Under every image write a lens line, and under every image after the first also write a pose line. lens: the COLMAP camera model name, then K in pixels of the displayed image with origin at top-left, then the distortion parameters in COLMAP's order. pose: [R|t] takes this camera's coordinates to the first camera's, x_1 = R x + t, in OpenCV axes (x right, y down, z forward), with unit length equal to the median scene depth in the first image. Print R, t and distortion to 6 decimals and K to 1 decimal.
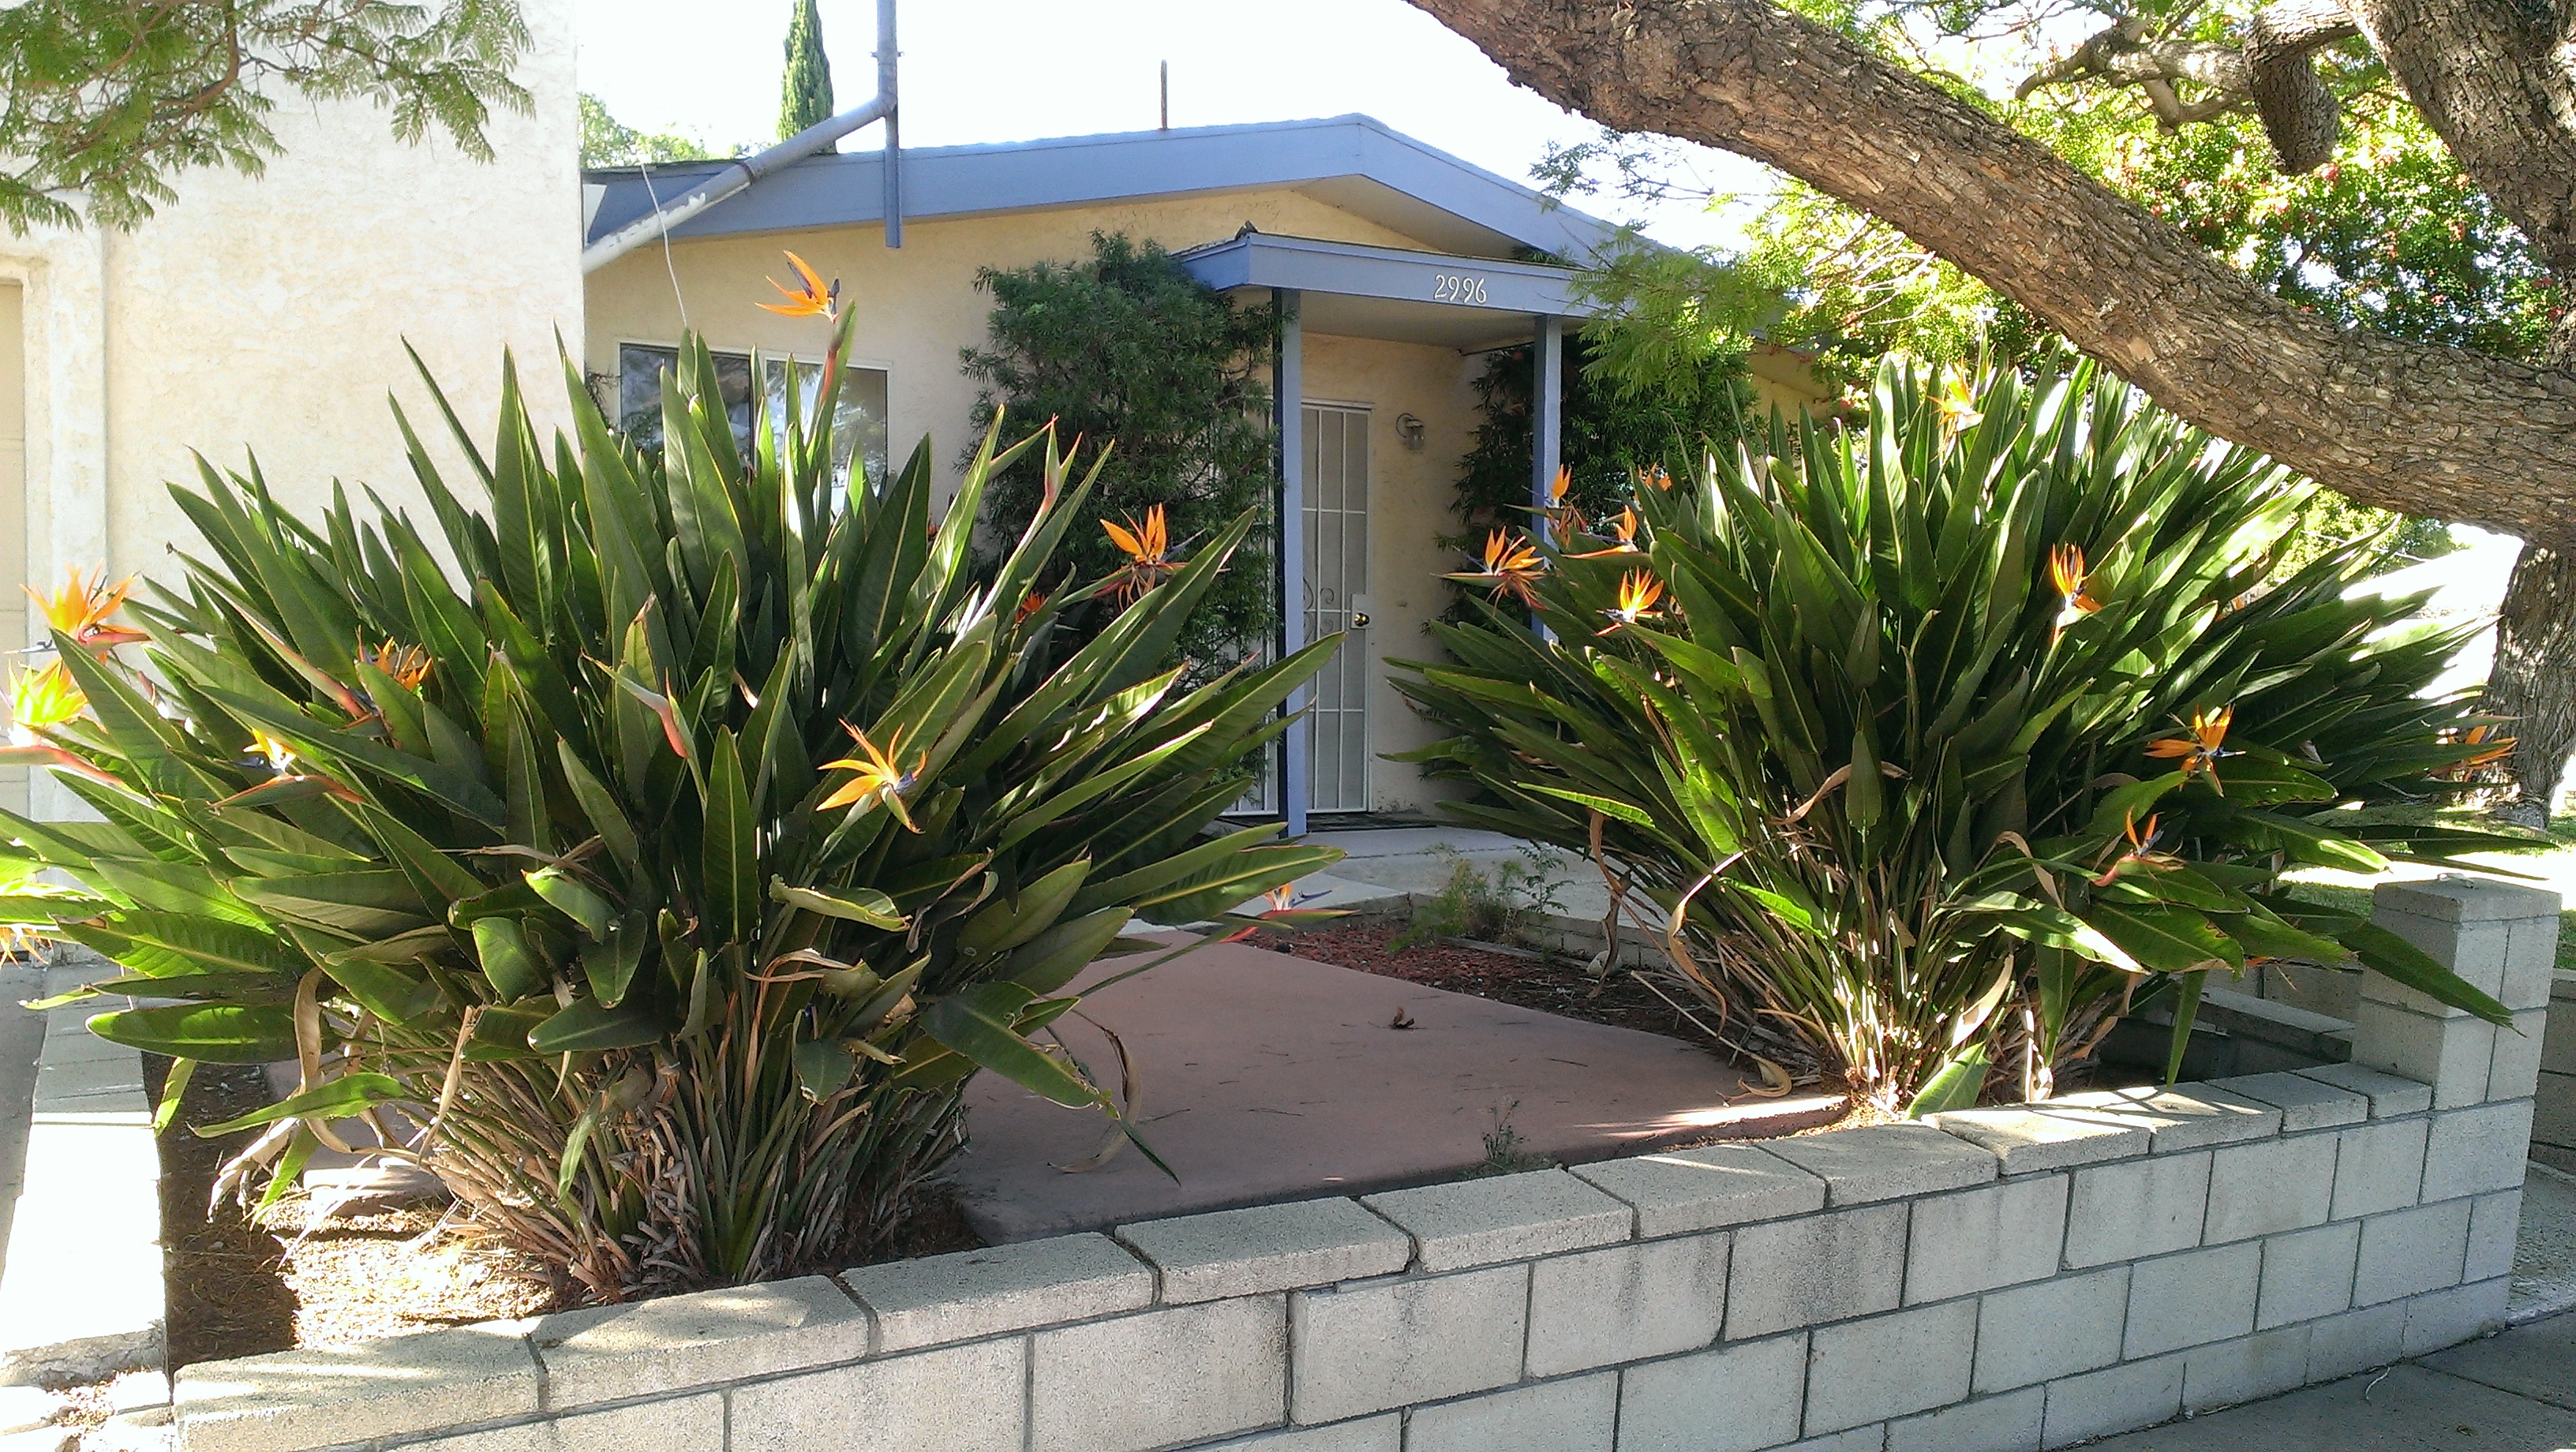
lens RADIAL K [[2037.5, 0, 1286.4], [0, 2037.5, 717.3], [0, 0, 1]] dist [0.156626, -0.292429]
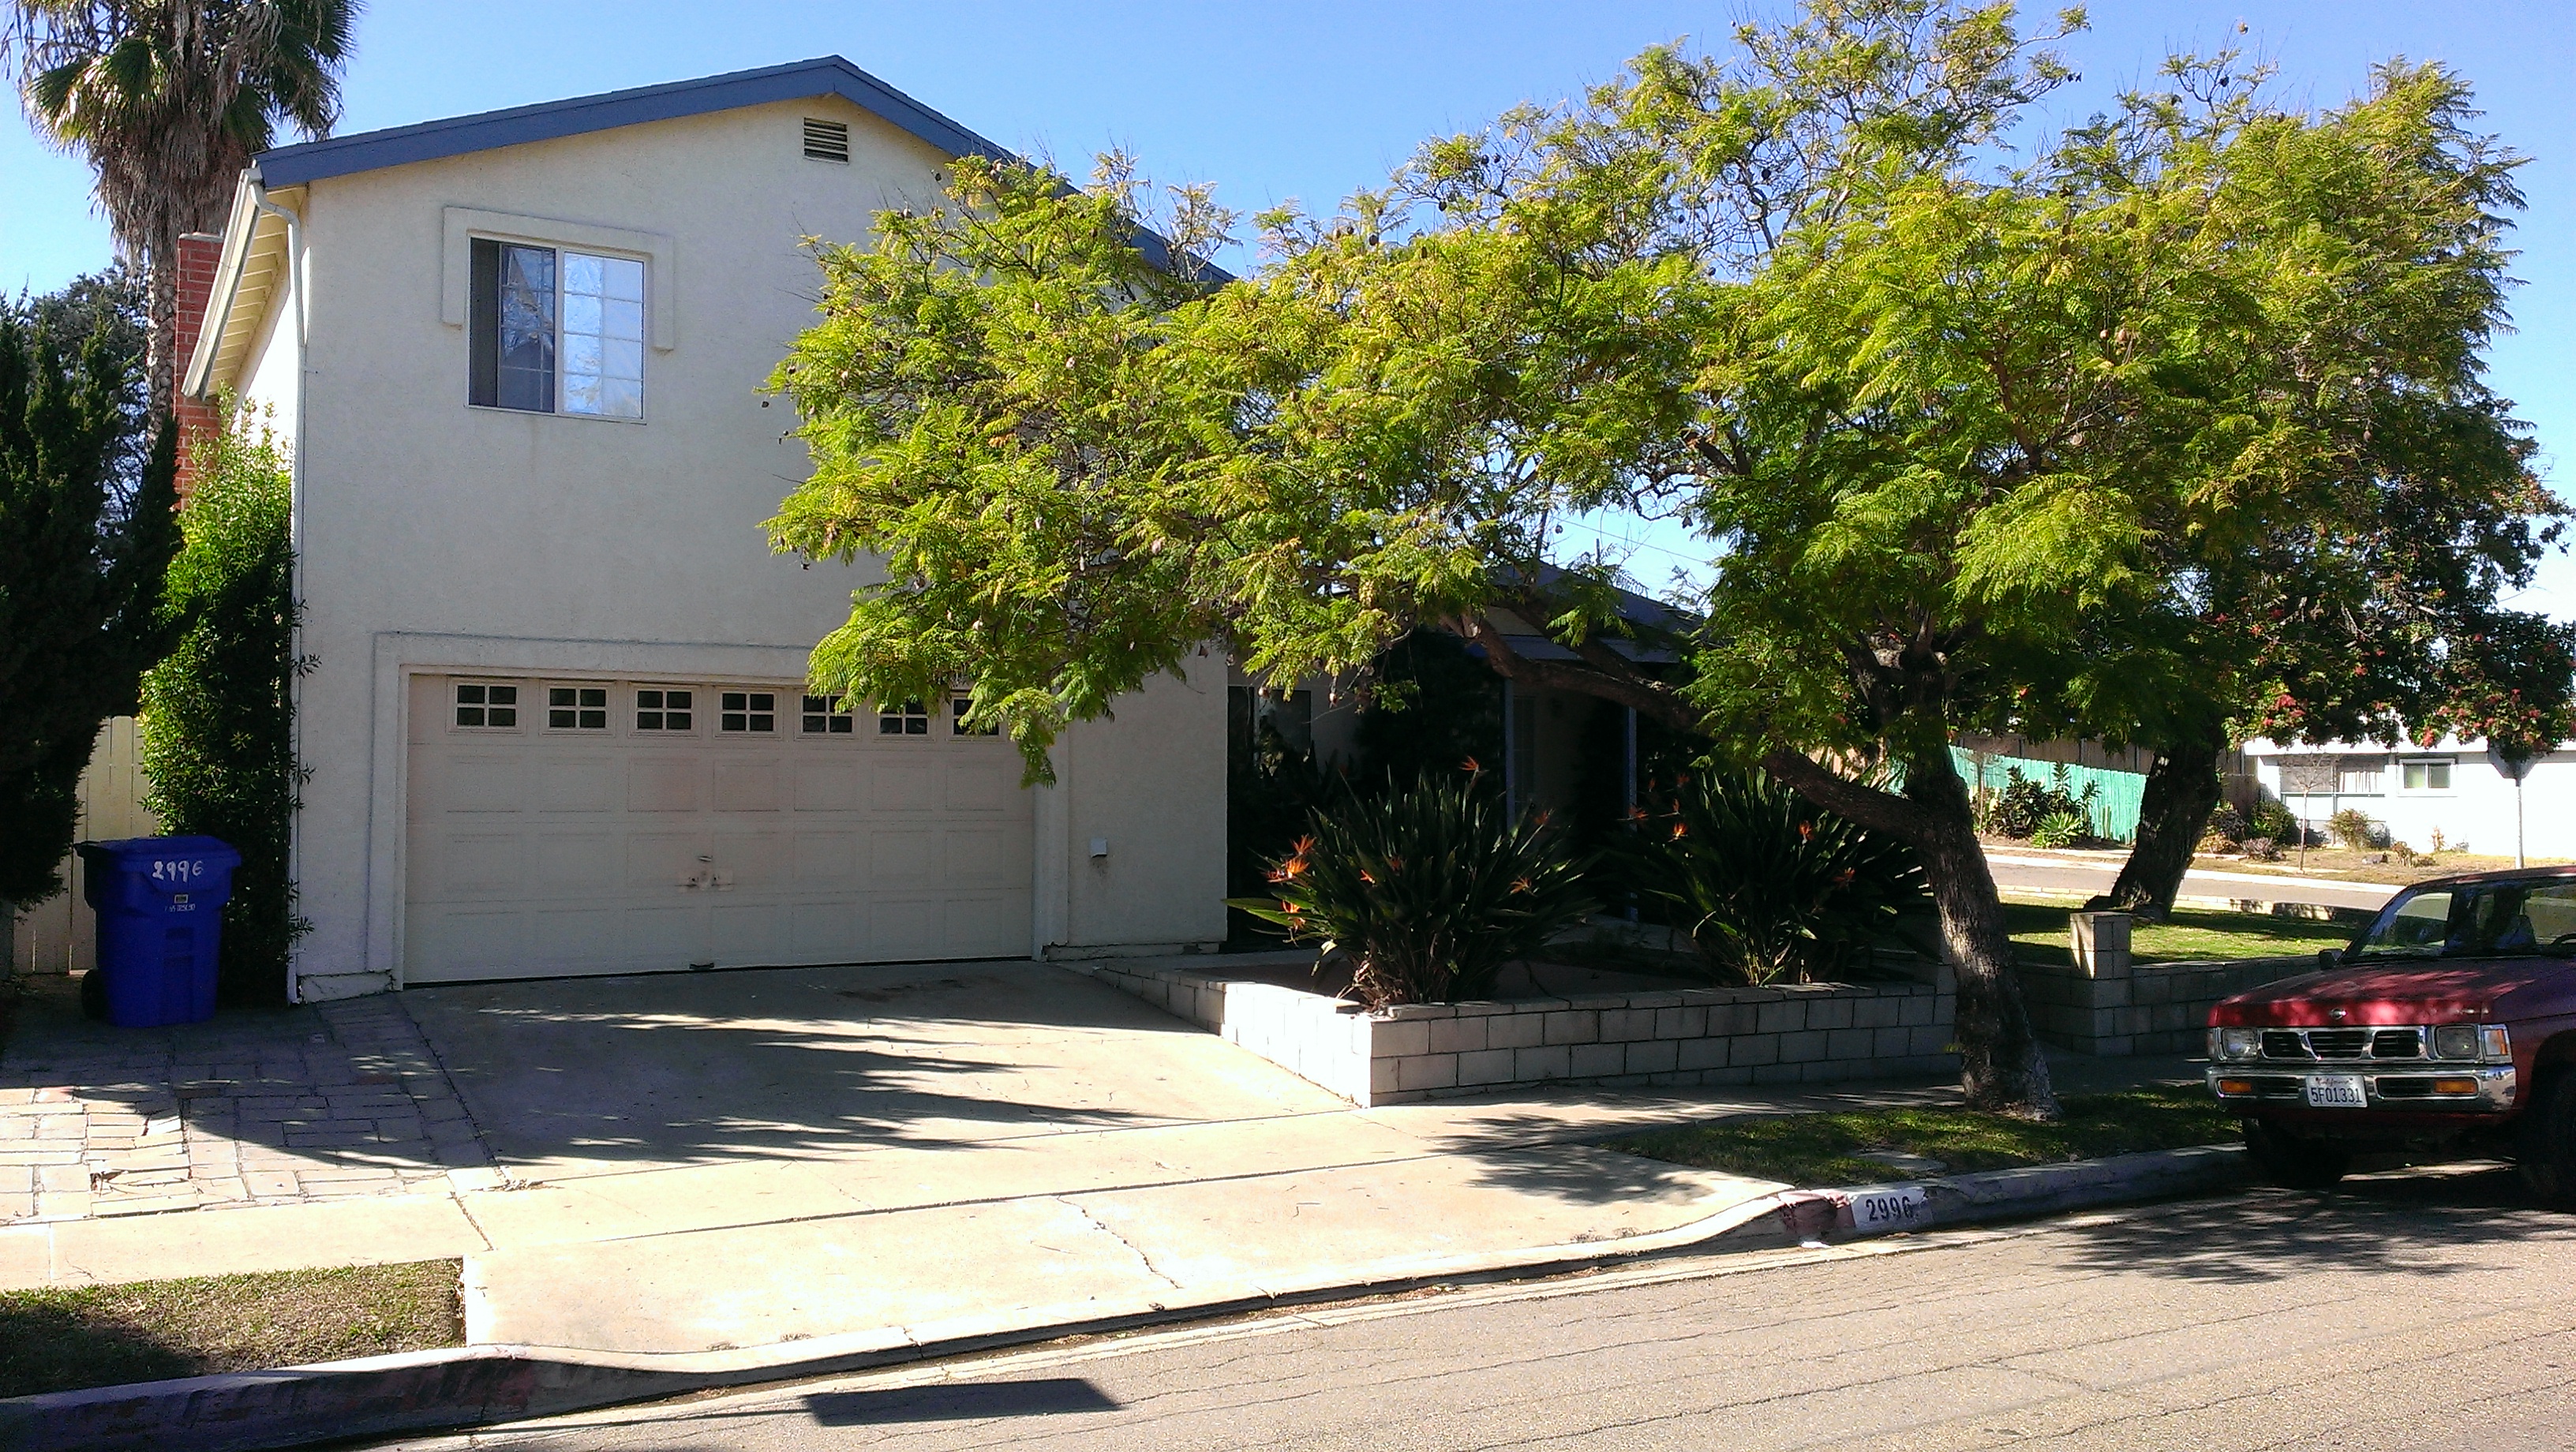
lens RADIAL K [[2037.5, 0, 1286.4], [0, 2037.5, 717.3], [0, 0, 1]] dist [0.156626, -0.292429]
pose [[0.999905, -0.001312, -0.013734, -0.409388], [0.000517, 0.998334, -0.057689, -0.052282], [0.013787, 0.057677, 0.998240, -2.273384]]
